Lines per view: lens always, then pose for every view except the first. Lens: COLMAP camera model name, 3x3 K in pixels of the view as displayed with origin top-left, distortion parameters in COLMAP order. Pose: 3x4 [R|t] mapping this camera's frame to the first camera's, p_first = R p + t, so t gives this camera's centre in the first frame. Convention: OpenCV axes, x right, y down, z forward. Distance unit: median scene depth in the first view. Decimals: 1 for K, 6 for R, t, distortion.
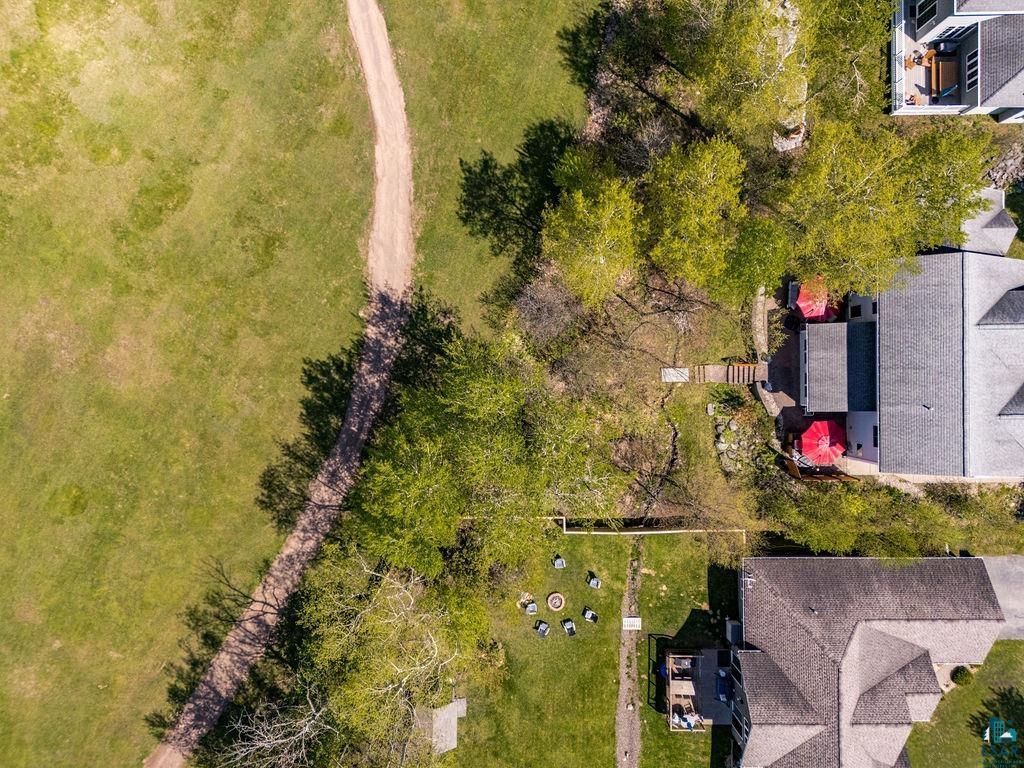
lens RADIAL K [[741.0, 0, 515.1], [0, 741.0, 389.4], [0, 0, 1]] dist [0.095659, -0.099112]
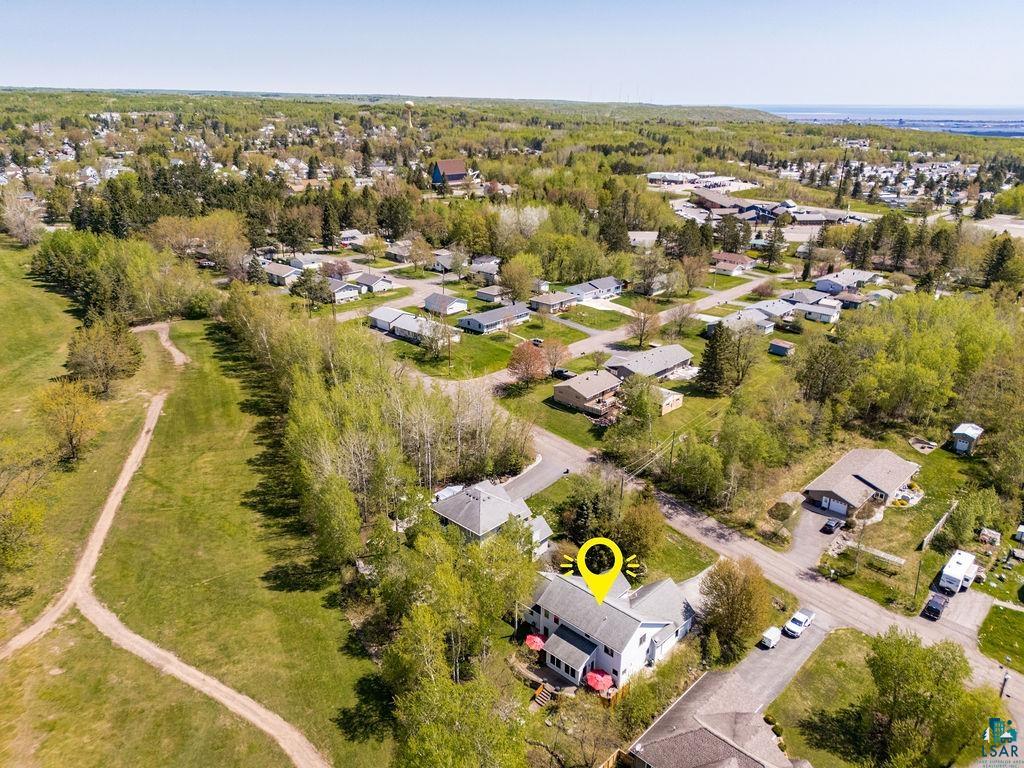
lens RADIAL K [[741.0, 0, 515.1], [0, 741.0, 389.4], [0, 0, 1]] dist [0.095659, -0.099112]
pose [[0.692892, -0.270565, 0.668353, -0.700434], [0.720739, 0.233066, -0.652851, 0.897552], [0.020869, 0.934064, 0.356496, -0.260240]]
